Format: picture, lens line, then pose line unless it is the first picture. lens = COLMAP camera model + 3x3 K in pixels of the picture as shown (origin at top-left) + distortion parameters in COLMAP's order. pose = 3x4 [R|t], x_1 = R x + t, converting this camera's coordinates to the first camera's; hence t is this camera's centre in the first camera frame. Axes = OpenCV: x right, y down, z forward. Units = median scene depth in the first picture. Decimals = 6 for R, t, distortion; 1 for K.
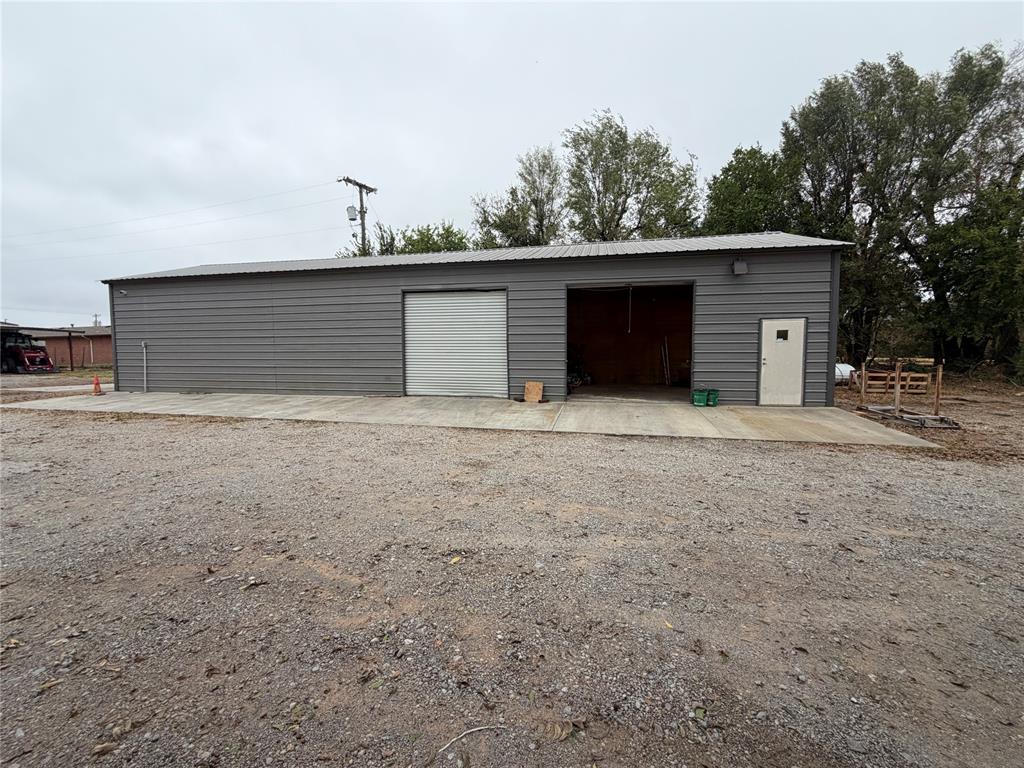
lens RADIAL K [[407.1, 0, 512.0], [0, 407.1, 384.0], [0, 0, 1]] dist [-0.000777, 0.000435]
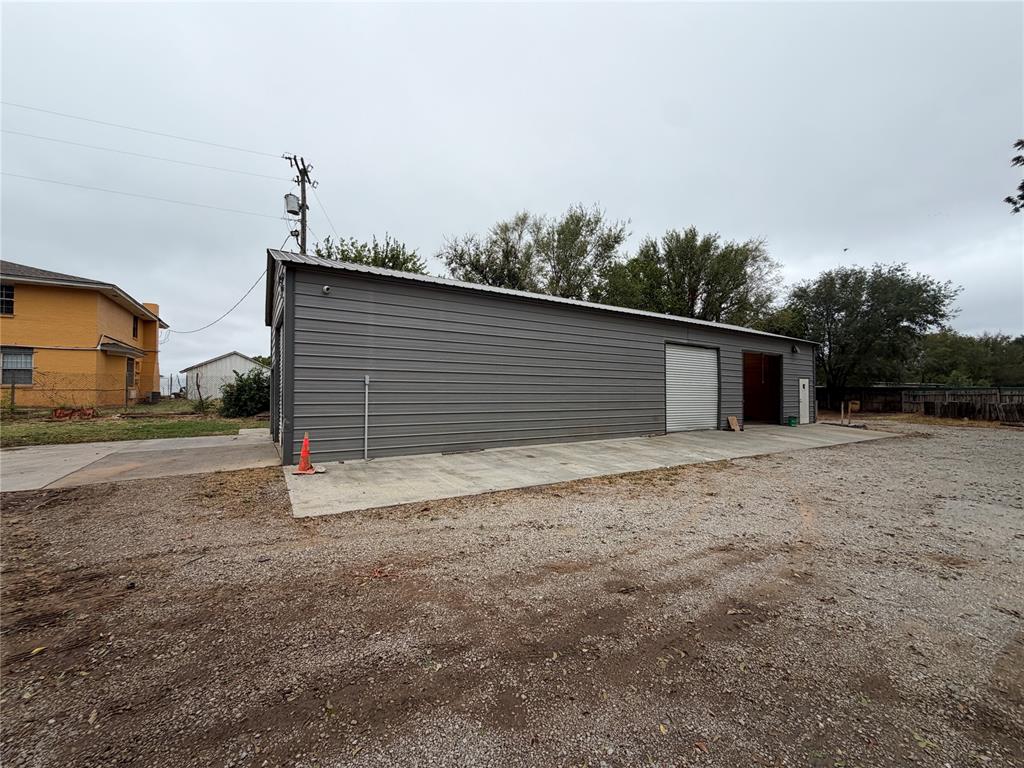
lens RADIAL K [[407.1, 0, 512.0], [0, 407.1, 384.0], [0, 0, 1]] dist [-0.011217, -0.000053]
pose [[0.714550, 0.015533, 0.699412, -1.277246], [0.034123, 0.997790, -0.057022, -0.054270], [-0.698752, 0.064611, 0.712440, 0.458894]]
